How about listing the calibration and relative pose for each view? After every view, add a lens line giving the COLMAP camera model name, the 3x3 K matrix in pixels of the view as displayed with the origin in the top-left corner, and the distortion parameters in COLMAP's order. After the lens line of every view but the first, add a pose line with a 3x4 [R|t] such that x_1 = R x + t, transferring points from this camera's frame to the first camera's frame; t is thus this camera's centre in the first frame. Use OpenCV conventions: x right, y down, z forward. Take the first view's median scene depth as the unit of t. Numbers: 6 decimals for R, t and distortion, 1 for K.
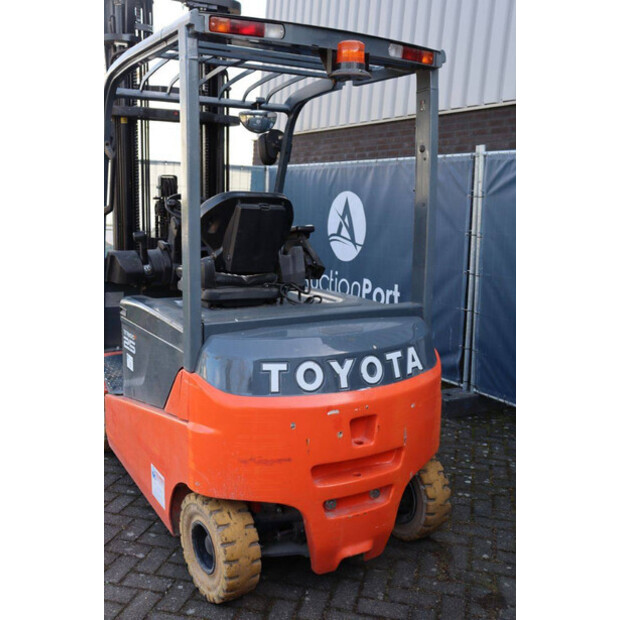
lens RADIAL K [[615.7, 0, 310.0], [0, 615.7, 310.0], [0, 0, 1]] dist [-0.065809, 0.004203]
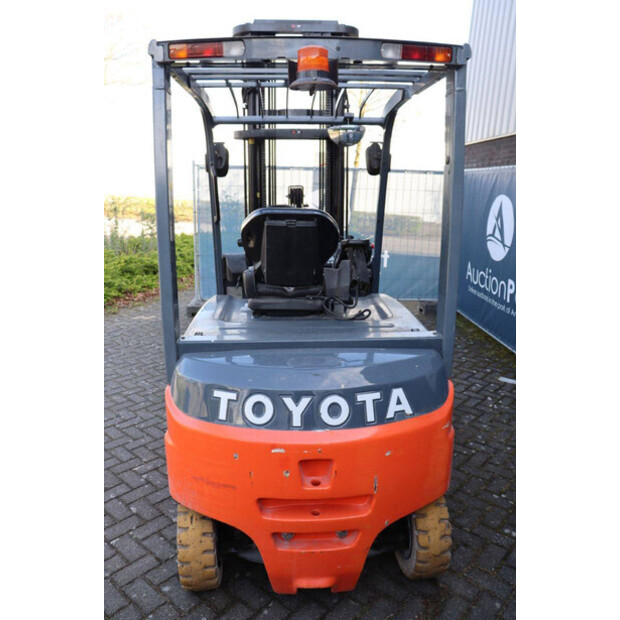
lens RADIAL K [[481.3, 0, 310.0], [0, 481.3, 310.0], [0, 0, 1]] dist [-0.103887, 0.005882]
pose [[0.898271, 0.088495, -0.430439, 0.333961], [-0.061971, 0.995234, 0.075287, -0.095714], [0.435051, -0.040953, 0.899474, 0.319876]]
